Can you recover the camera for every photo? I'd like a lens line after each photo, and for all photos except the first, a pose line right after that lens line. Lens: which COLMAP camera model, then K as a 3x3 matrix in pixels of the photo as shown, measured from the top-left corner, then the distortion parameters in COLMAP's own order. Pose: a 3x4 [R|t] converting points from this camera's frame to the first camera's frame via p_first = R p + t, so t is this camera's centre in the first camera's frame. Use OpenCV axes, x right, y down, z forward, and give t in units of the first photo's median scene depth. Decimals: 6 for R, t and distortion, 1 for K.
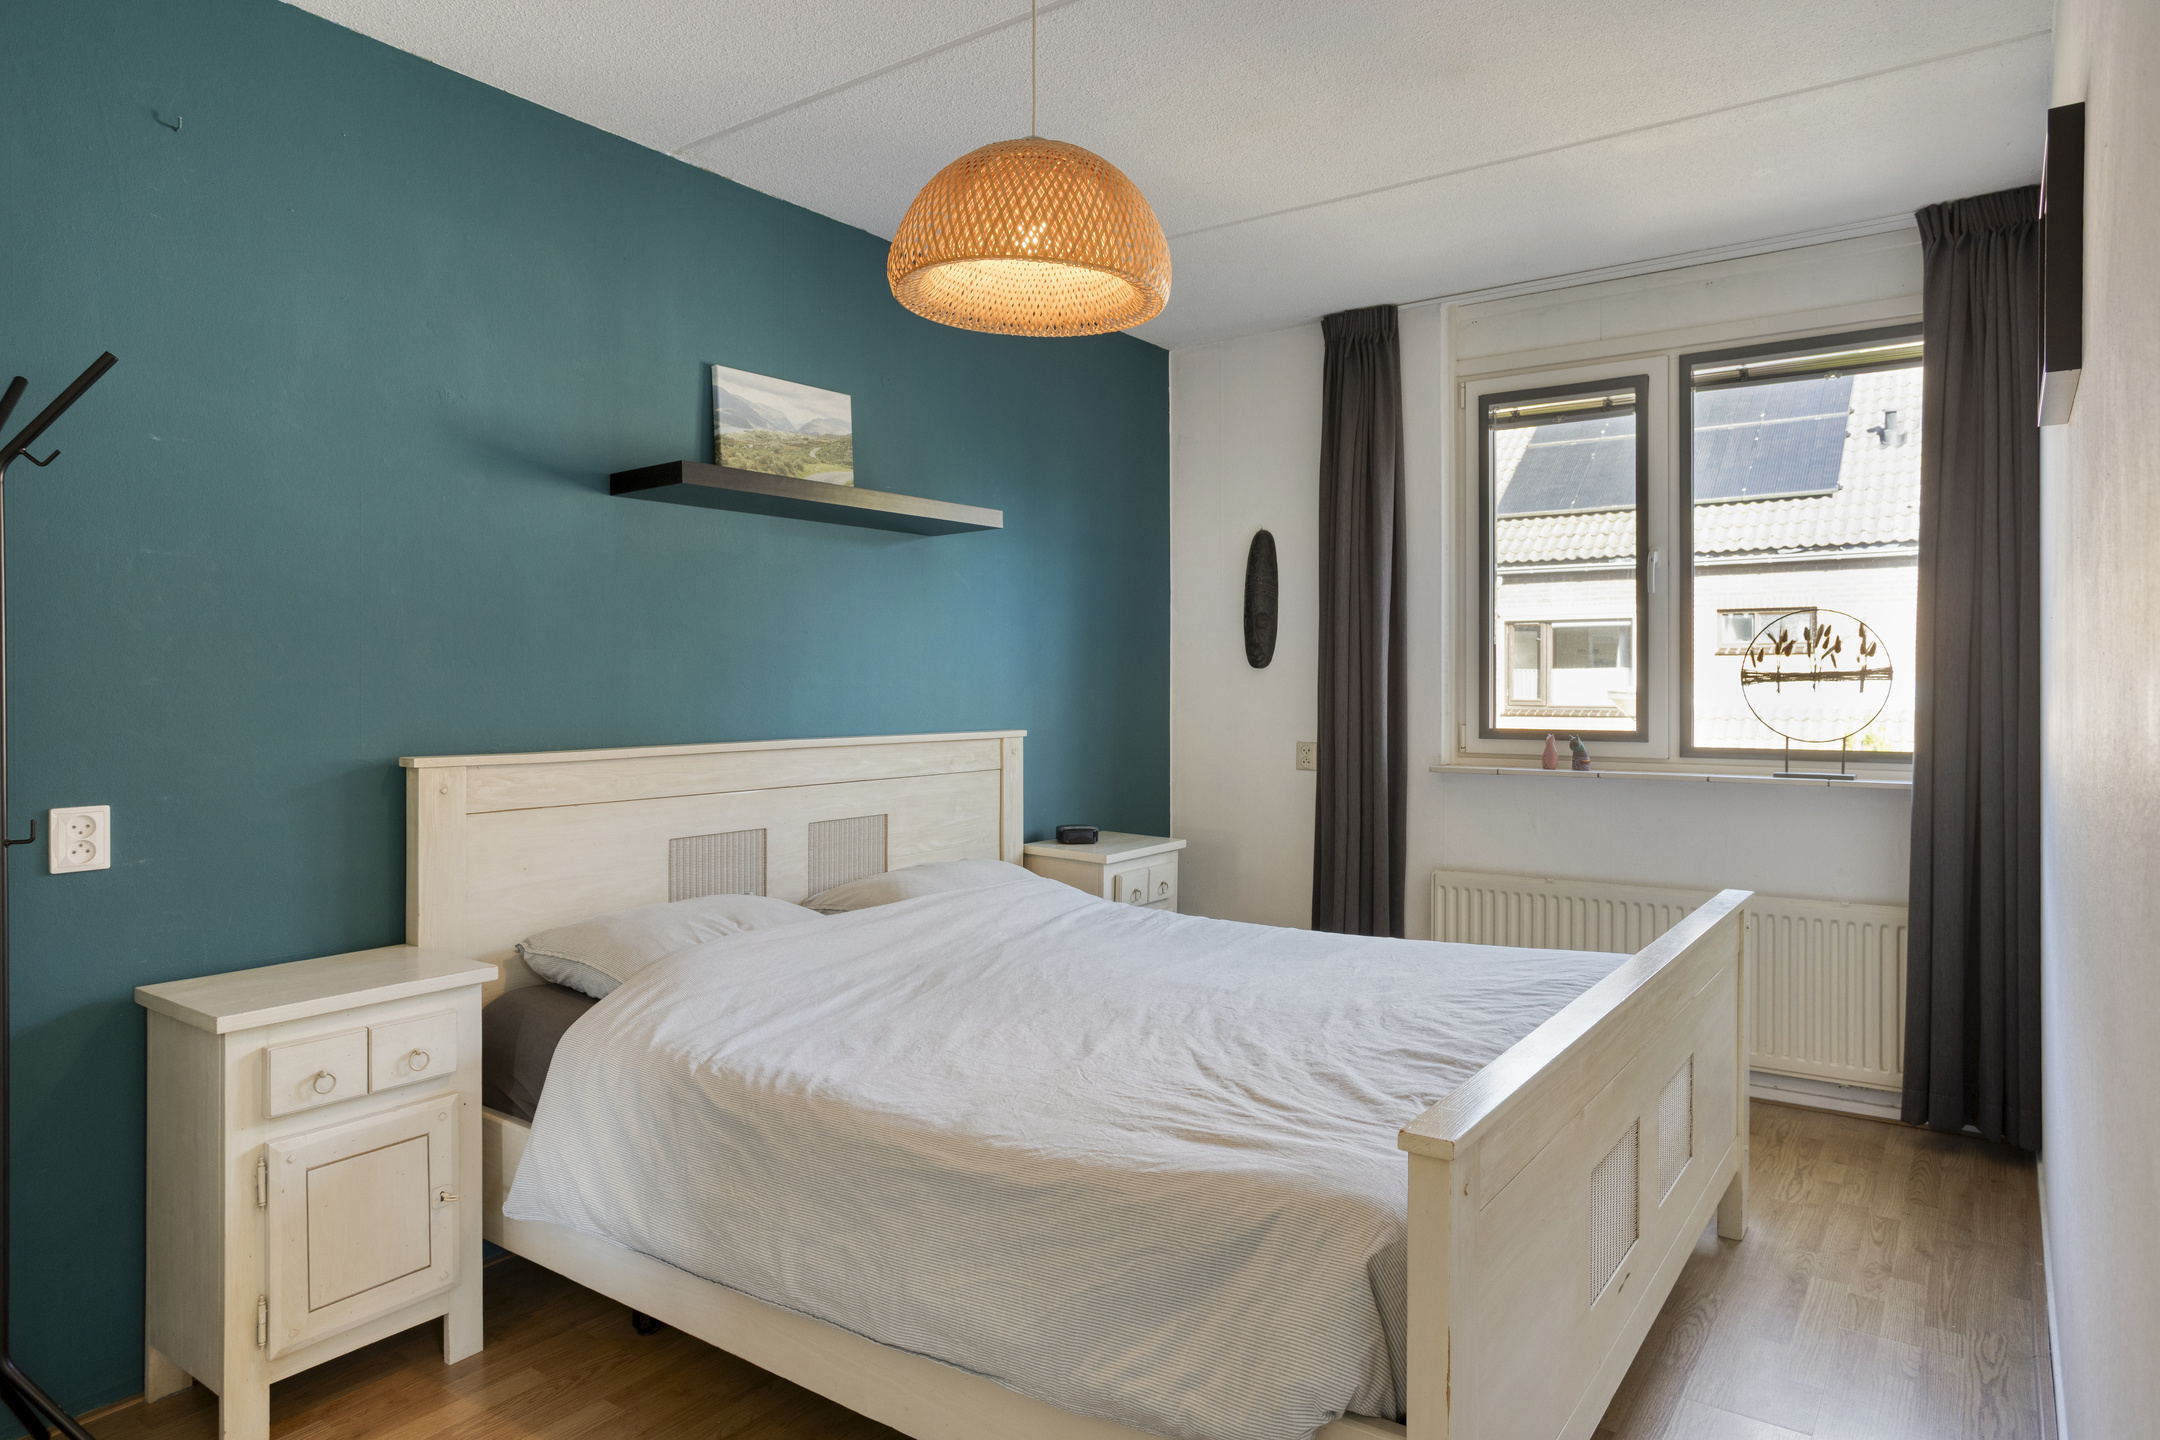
lens RADIAL K [[1310.1, 0, 1081.1], [0, 1310.1, 704.0], [0, 0, 1]] dist [0.000287, 0.008788]
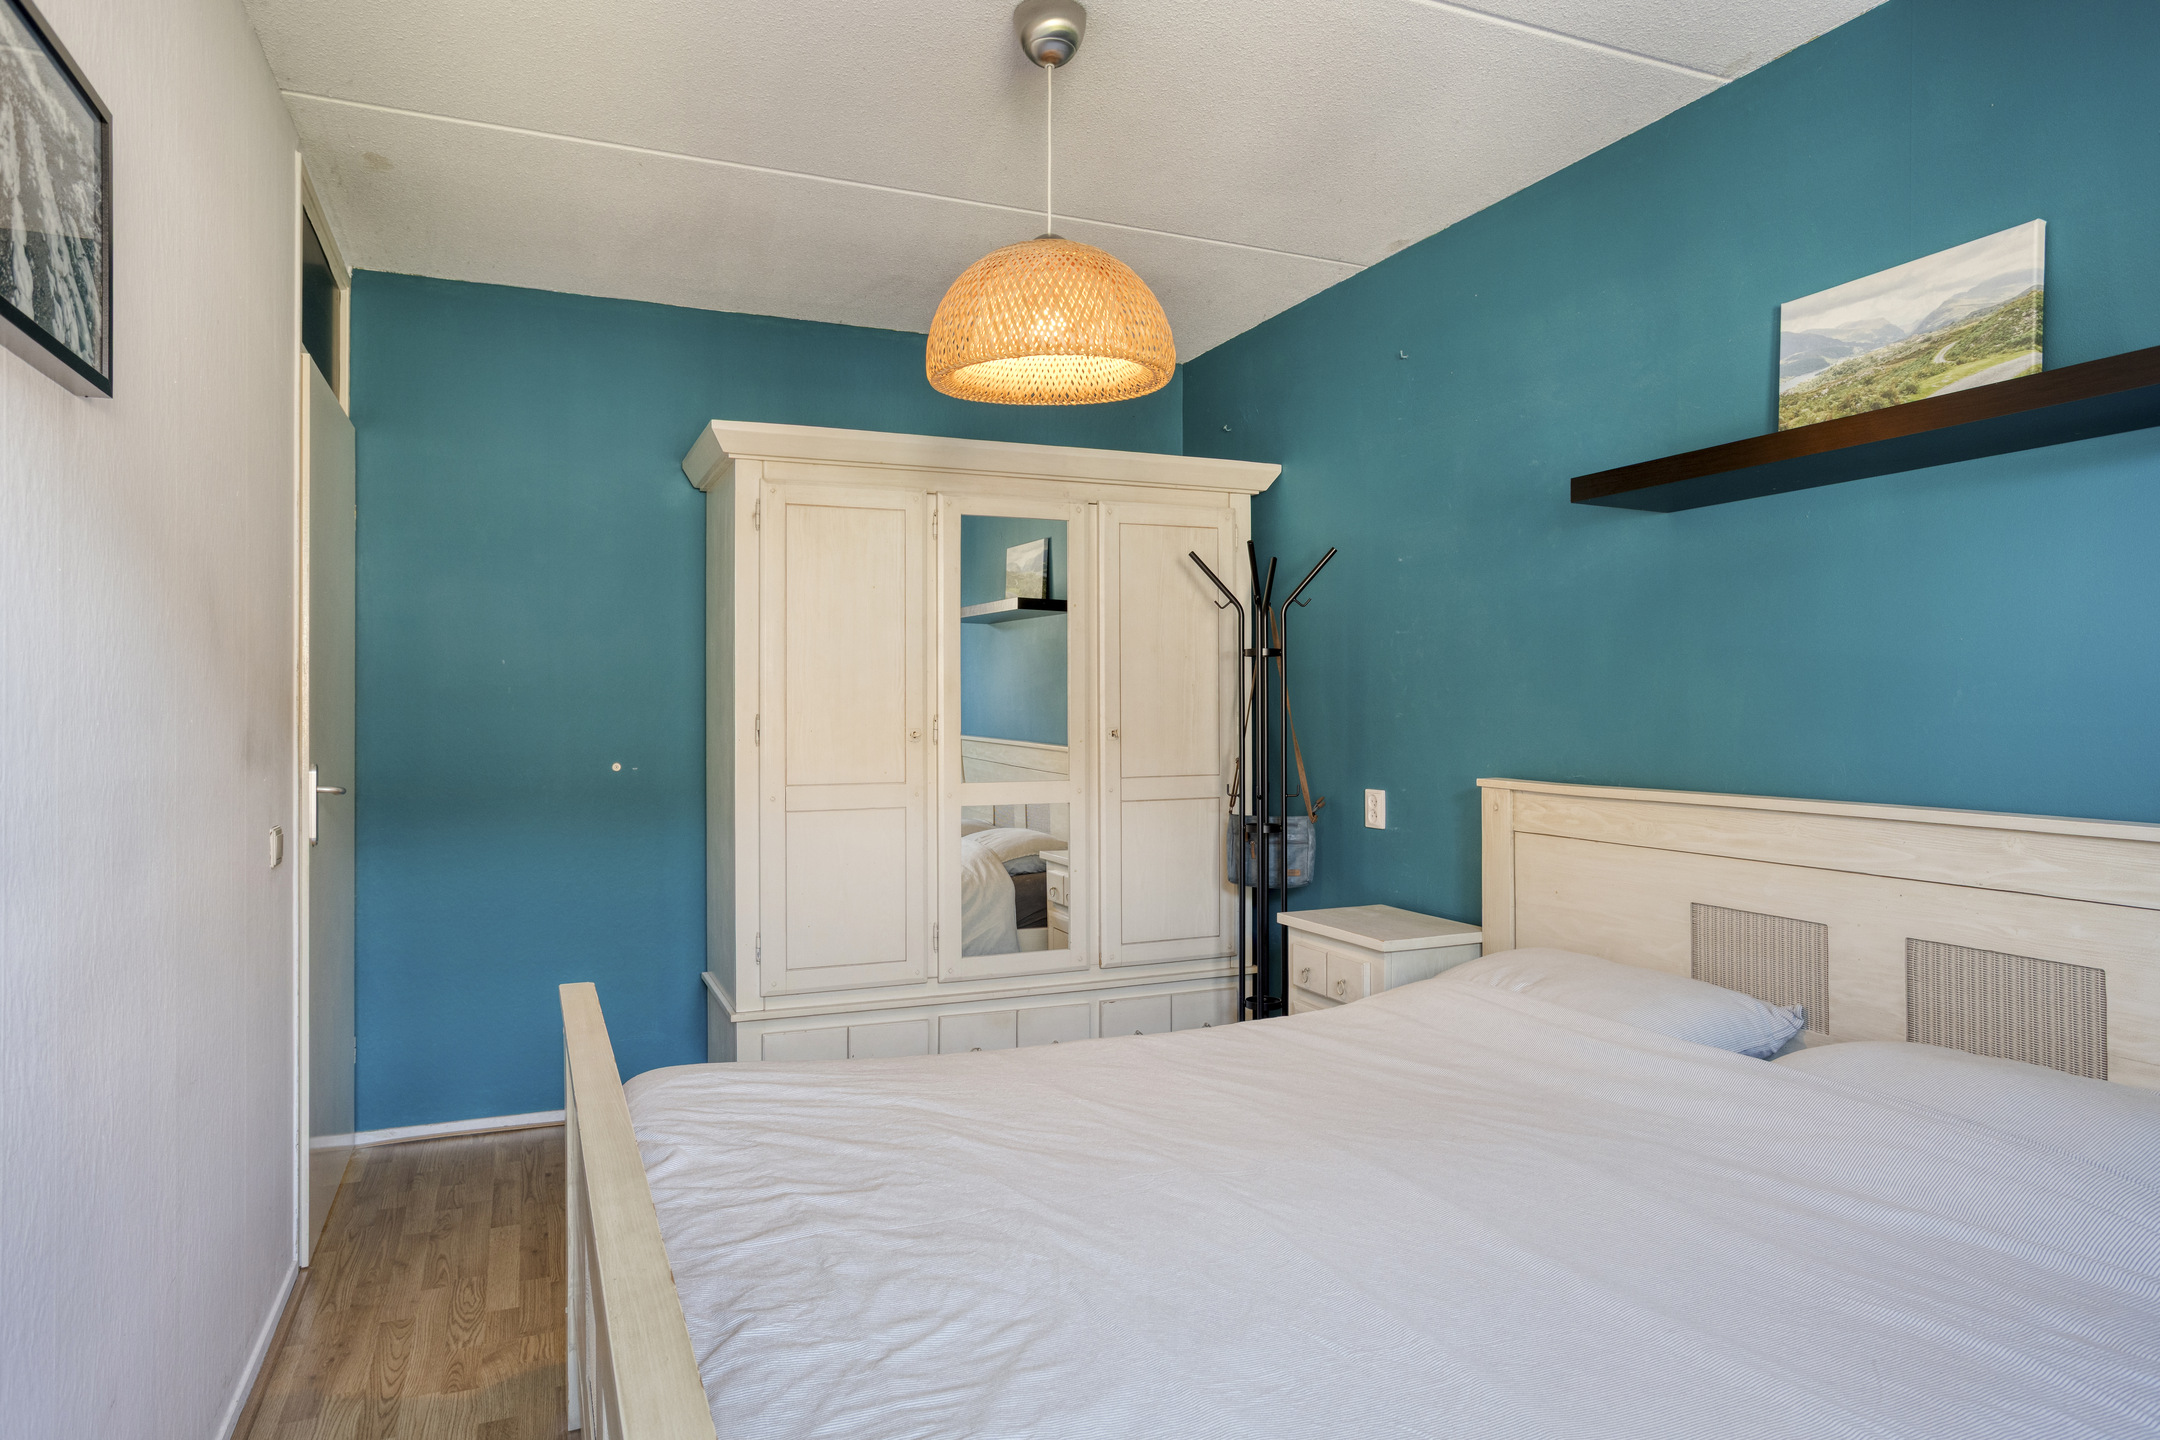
lens RADIAL K [[1310.1, 0, 1082.1], [0, 1310.1, 716.3], [0, 0, 1]] dist [0.000287, 0.008788]
pose [[-0.517681, 0.008954, -0.855527, 0.574273], [-0.009367, 0.999826, 0.016132, -0.025823], [0.855522, 0.016365, -0.517507, 1.019452]]
